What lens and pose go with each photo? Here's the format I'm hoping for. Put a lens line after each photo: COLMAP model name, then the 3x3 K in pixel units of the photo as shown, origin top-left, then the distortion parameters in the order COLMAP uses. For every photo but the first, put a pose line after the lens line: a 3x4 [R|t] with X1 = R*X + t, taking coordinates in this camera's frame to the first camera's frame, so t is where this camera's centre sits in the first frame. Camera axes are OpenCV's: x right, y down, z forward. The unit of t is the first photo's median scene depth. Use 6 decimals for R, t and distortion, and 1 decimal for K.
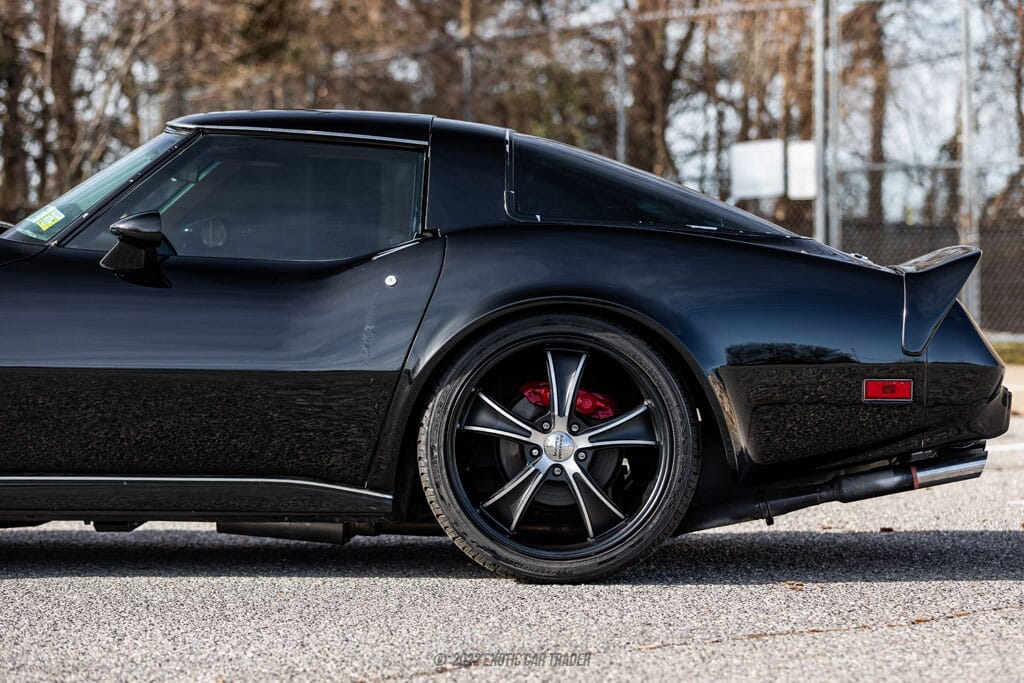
lens RADIAL K [[3019.0, 0, 512.8], [0, 3019.0, 344.2], [0, 0, 1]] dist [-0.039355, 0.000000]
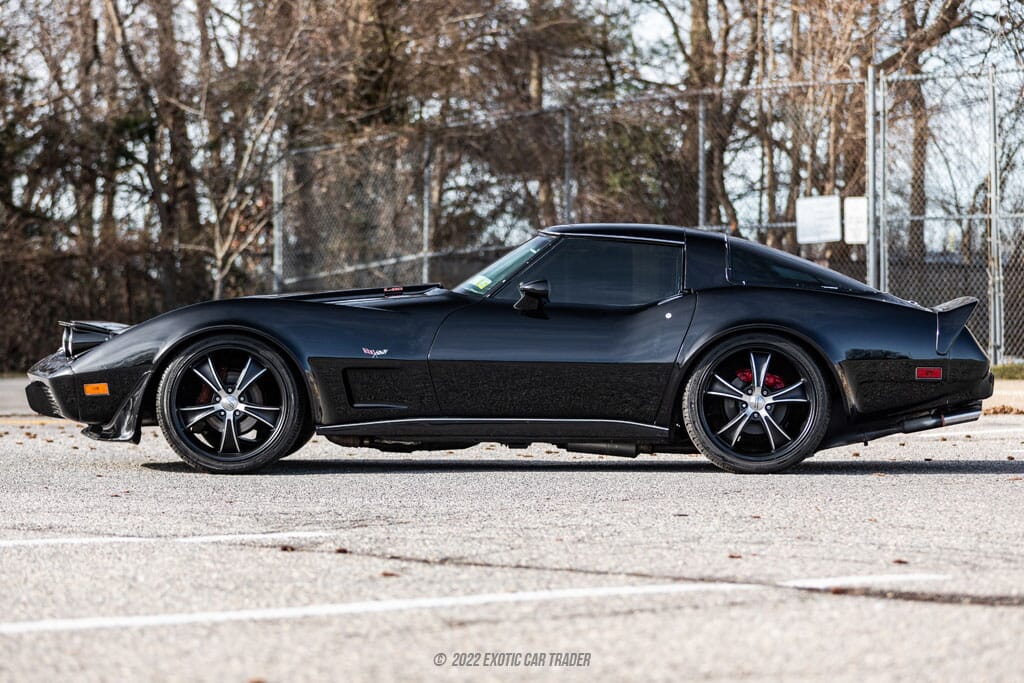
lens RADIAL K [[3228.6, 0, 511.4], [0, 3228.6, 339.2], [0, 0, 1]] dist [-0.033335, 0.000000]
pose [[0.999988, -0.000411, -0.004809, -0.127377], [0.000351, 0.999924, -0.012353, 0.018530], [0.004814, 0.012351, 0.999912, -1.021989]]
